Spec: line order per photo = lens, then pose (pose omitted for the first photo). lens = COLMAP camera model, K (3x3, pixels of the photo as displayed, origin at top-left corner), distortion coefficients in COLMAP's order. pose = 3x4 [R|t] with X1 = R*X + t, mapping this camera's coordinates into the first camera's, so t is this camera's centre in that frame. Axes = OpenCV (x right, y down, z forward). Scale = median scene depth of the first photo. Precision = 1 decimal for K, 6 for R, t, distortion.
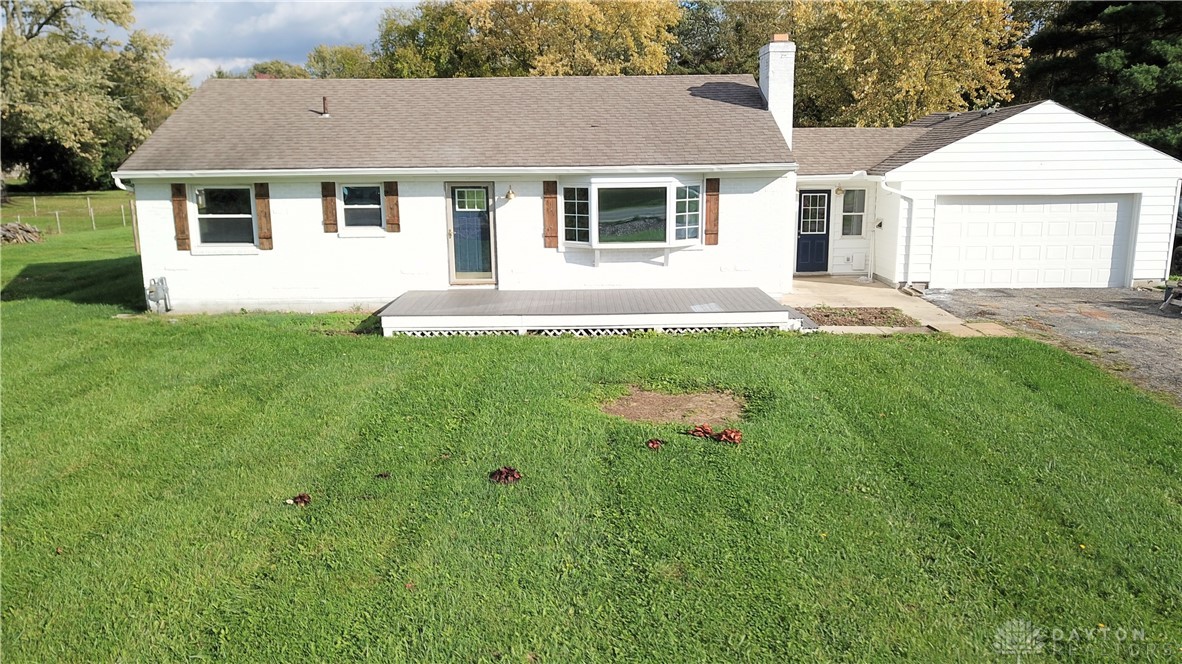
lens RADIAL K [[898.4, 0, 591.0], [0, 898.4, 332.0], [0, 0, 1]] dist [0.021926, -0.007381]
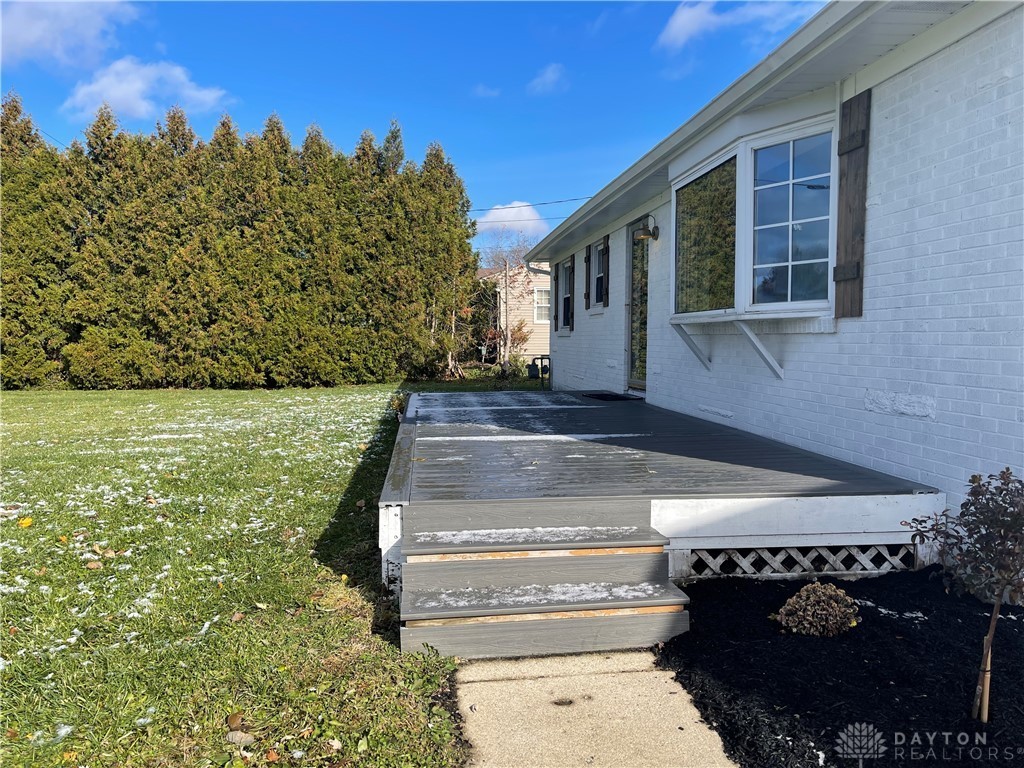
lens RADIAL K [[765.2, 0, 512.7], [0, 765.2, 389.2], [0, 0, 1]] dist [0.071048, -0.094495]
pose [[0.105579, 0.080037, -0.991185, 0.385893], [-0.194852, 0.979098, 0.058306, -0.067233], [0.975134, 0.186978, 0.118968, 0.871472]]
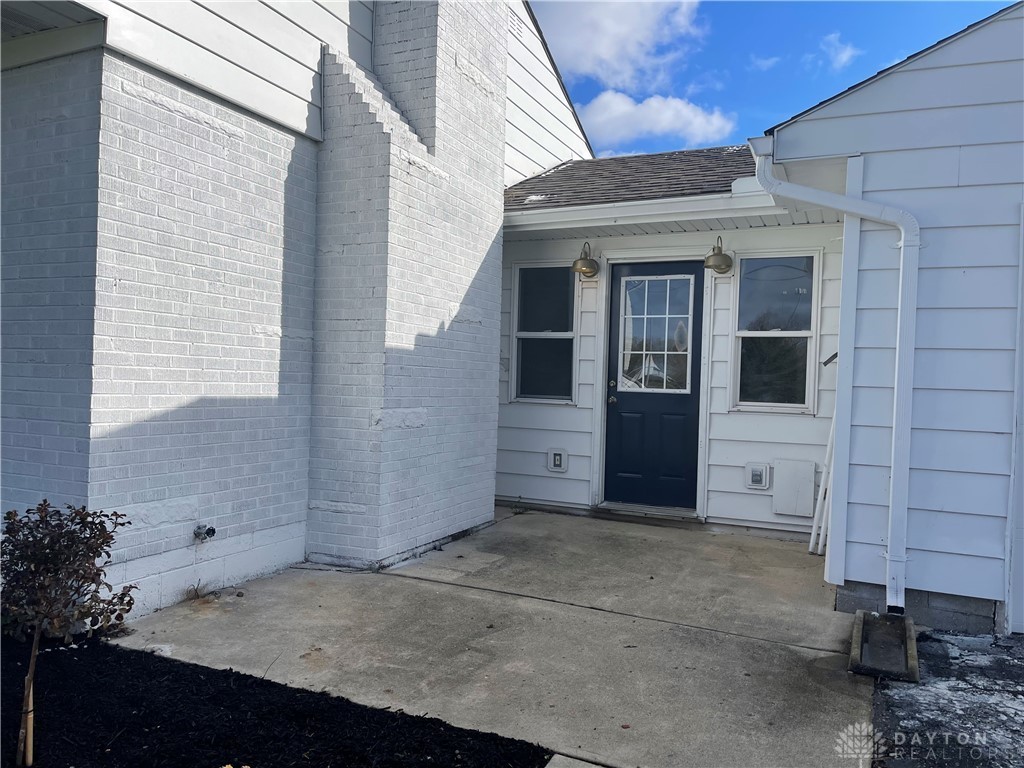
lens RADIAL K [[765.2, 0, 512.7], [0, 765.2, 389.2], [0, 0, 1]] dist [0.071048, -0.094495]
pose [[0.906760, 0.043704, -0.419376, 0.392037], [-0.122556, 0.978991, -0.162963, -0.069766], [0.403444, 0.199166, 0.893066, 0.883529]]
